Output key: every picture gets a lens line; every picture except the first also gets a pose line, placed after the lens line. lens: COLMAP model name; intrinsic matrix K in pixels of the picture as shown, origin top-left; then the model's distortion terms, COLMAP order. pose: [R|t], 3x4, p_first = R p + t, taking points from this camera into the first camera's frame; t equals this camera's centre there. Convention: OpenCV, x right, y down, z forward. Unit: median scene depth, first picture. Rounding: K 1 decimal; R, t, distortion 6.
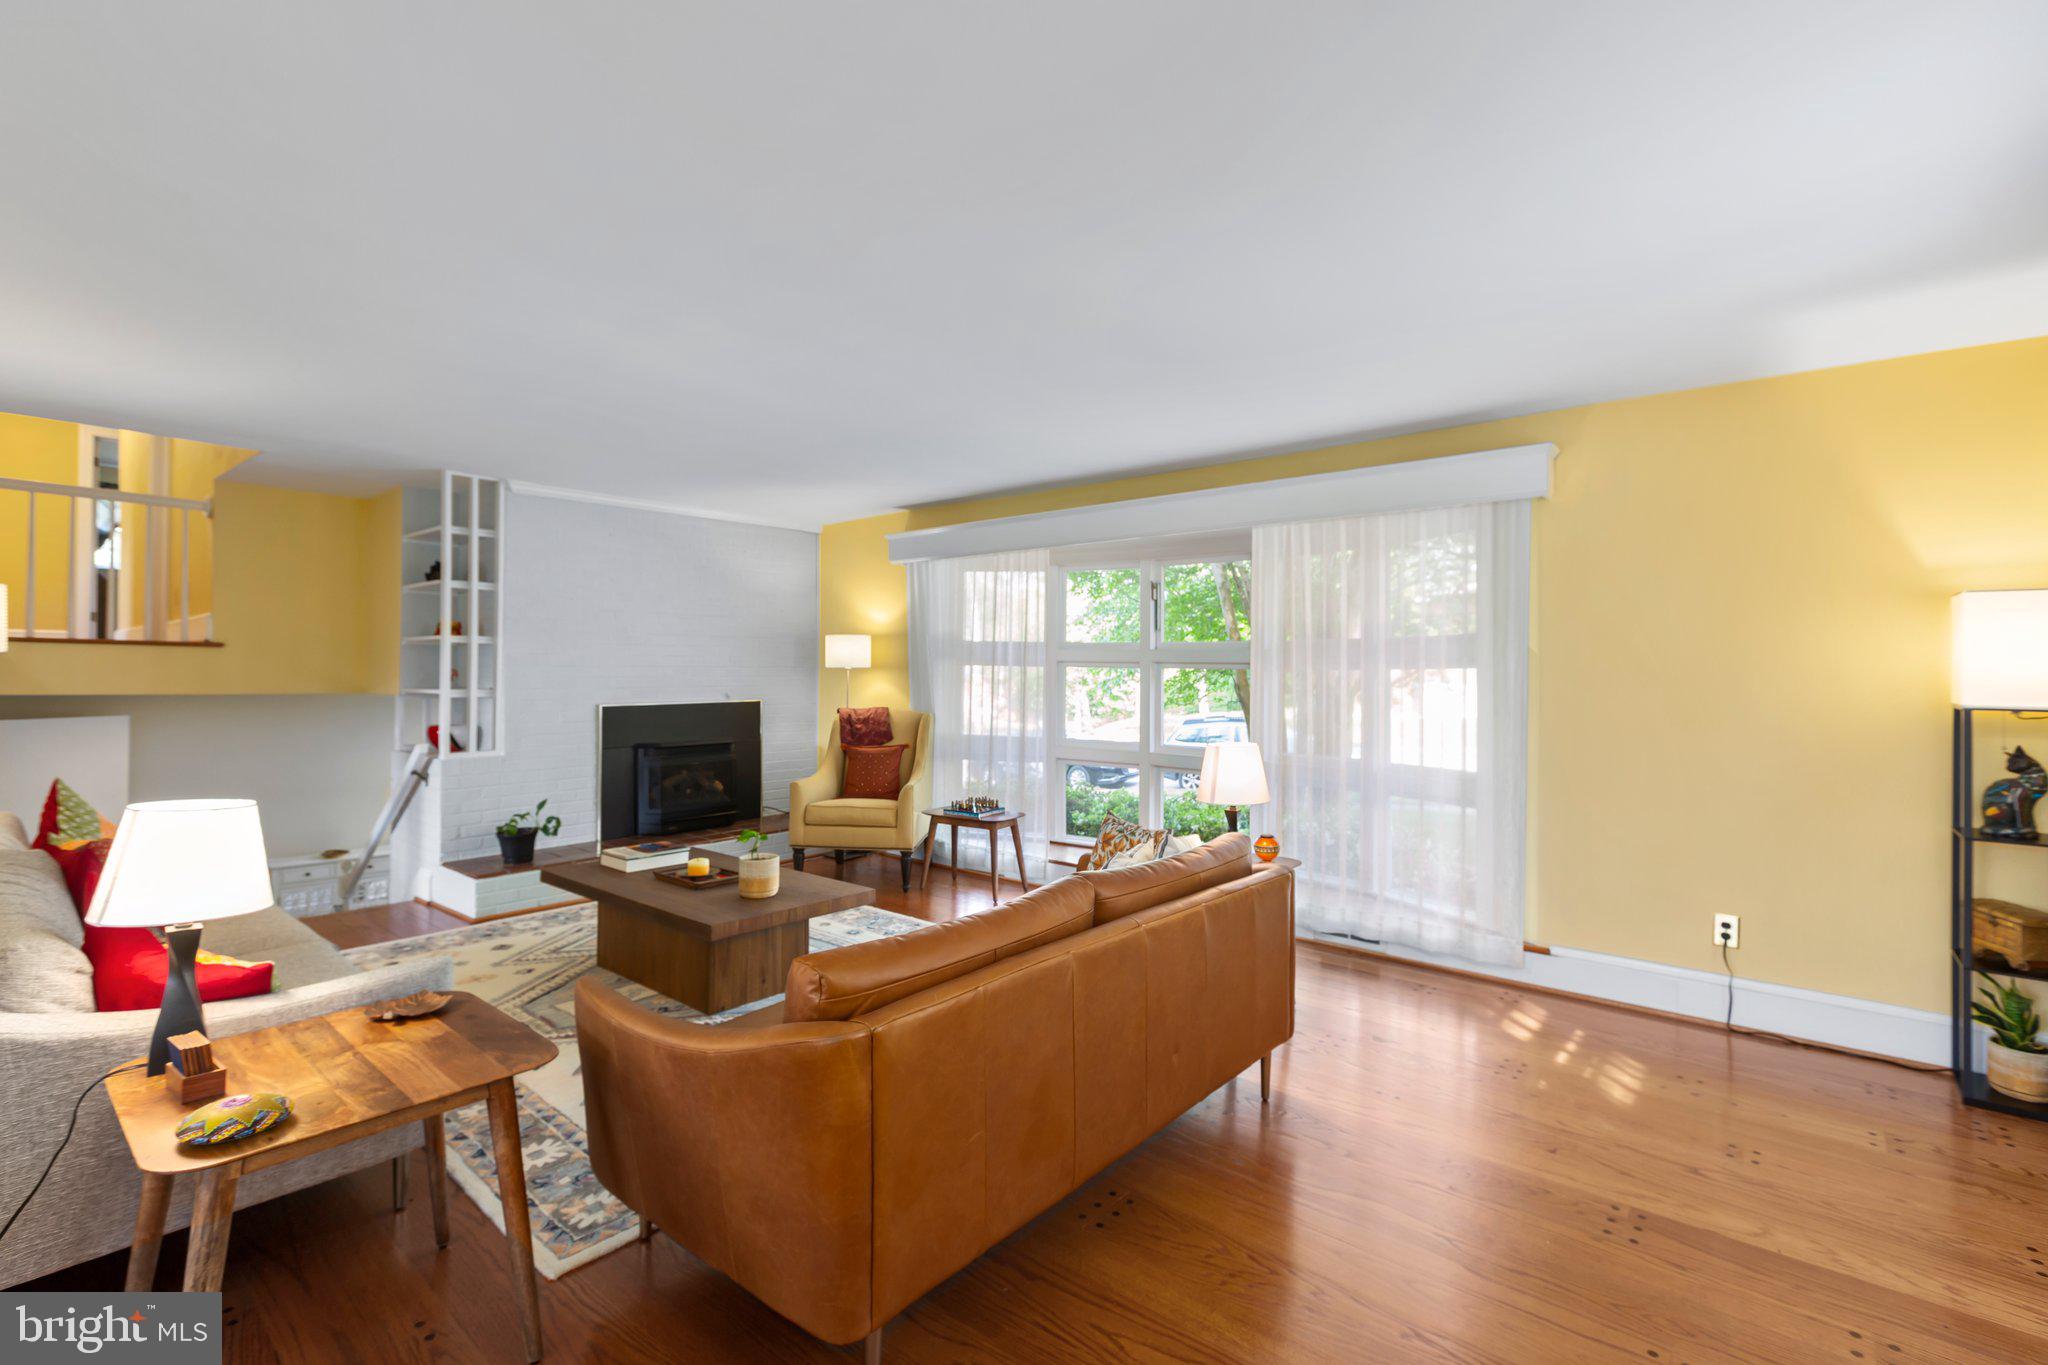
lens RADIAL K [[906.7, 0, 1032.4], [0, 906.7, 664.9], [0, 0, 1]] dist [-0.004161, -0.001537]
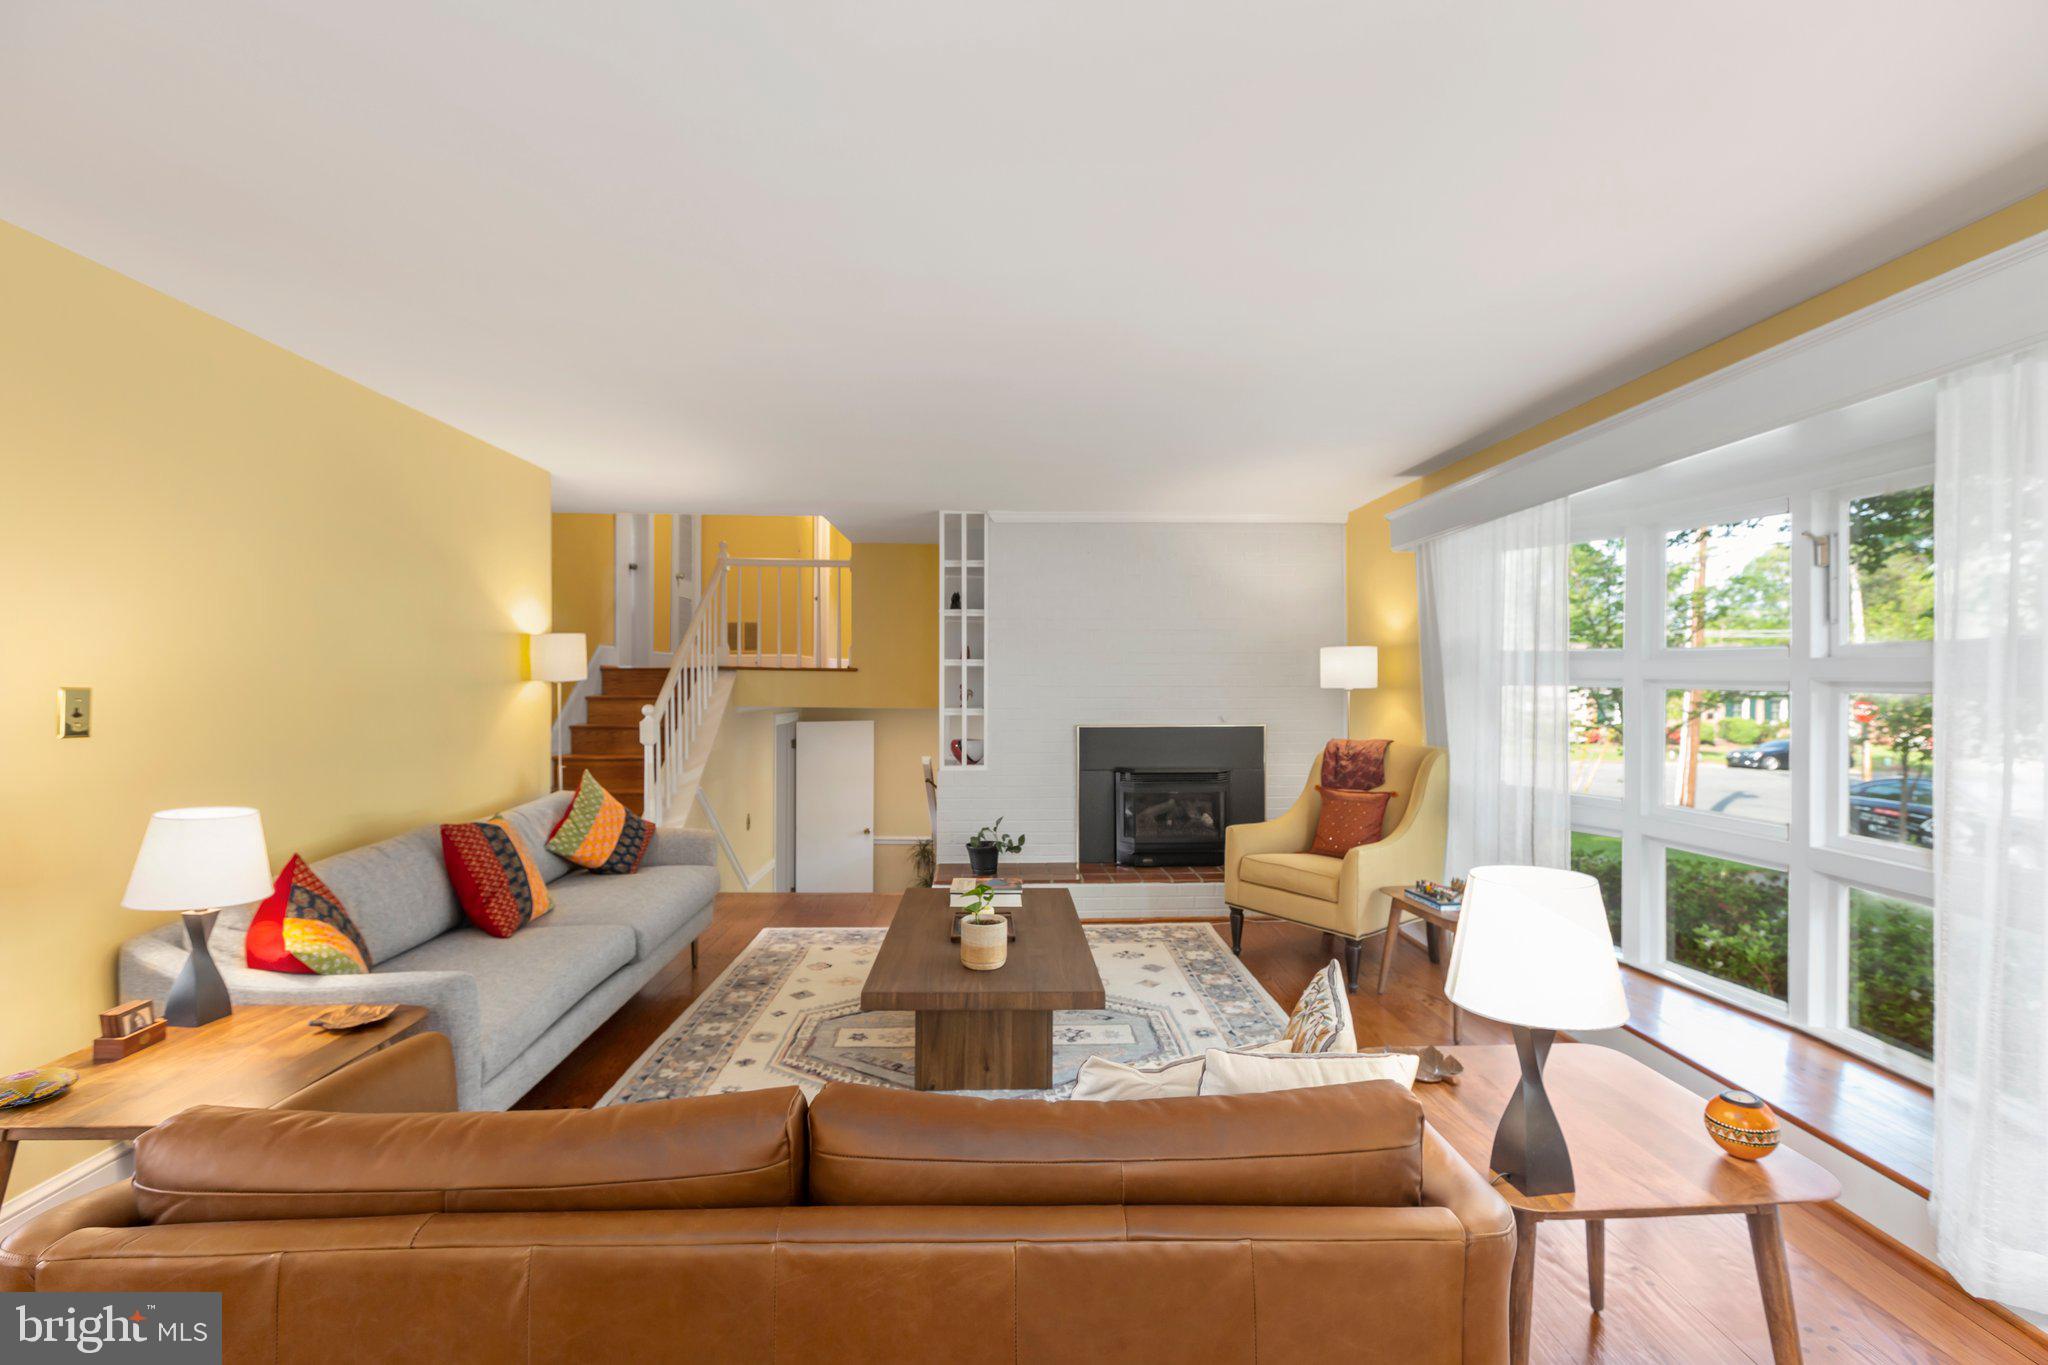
lens RADIAL K [[906.7, 0, 1041.4], [0, 906.7, 683.2], [0, 0, 1]] dist [-0.004161, -0.001537]
pose [[0.675524, 0.000611, -0.737338, 0.235898], [0.004673, 0.999976, 0.005110, -0.007615], [0.737323, -0.006897, 0.675505, 0.316425]]
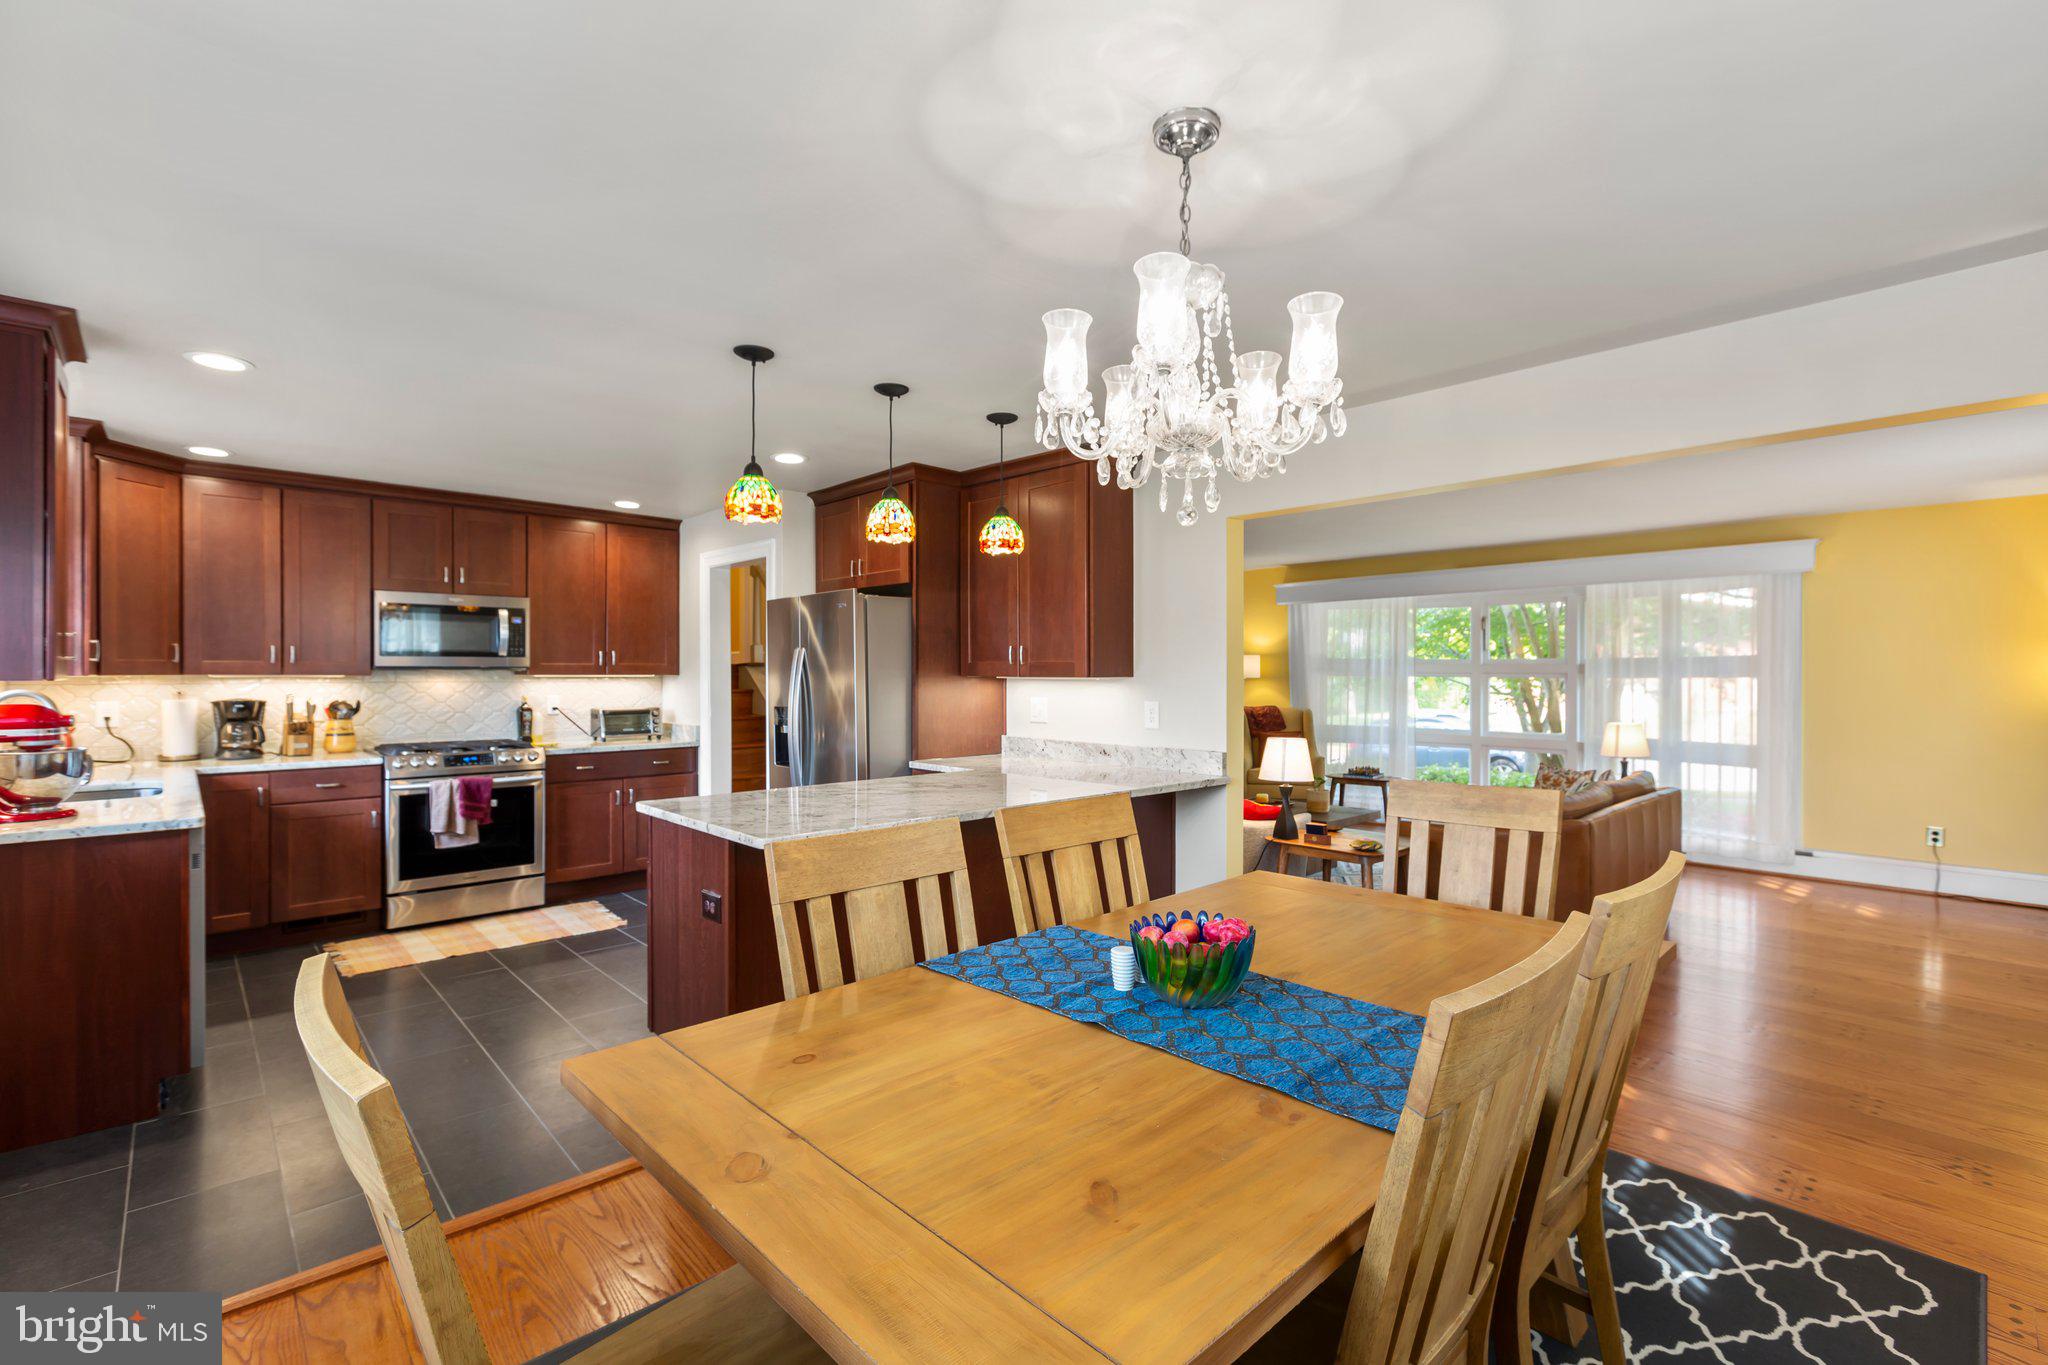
lens RADIAL K [[906.7, 0, 1023.5], [0, 906.7, 686.5], [0, 0, 1]] dist [-0.004161, -0.001537]
pose [[0.993933, -0.002901, -0.109947, -0.462368], [0.004776, 0.999848, 0.016797, -0.010722], [0.109881, -0.017220, 0.993796, -0.533512]]
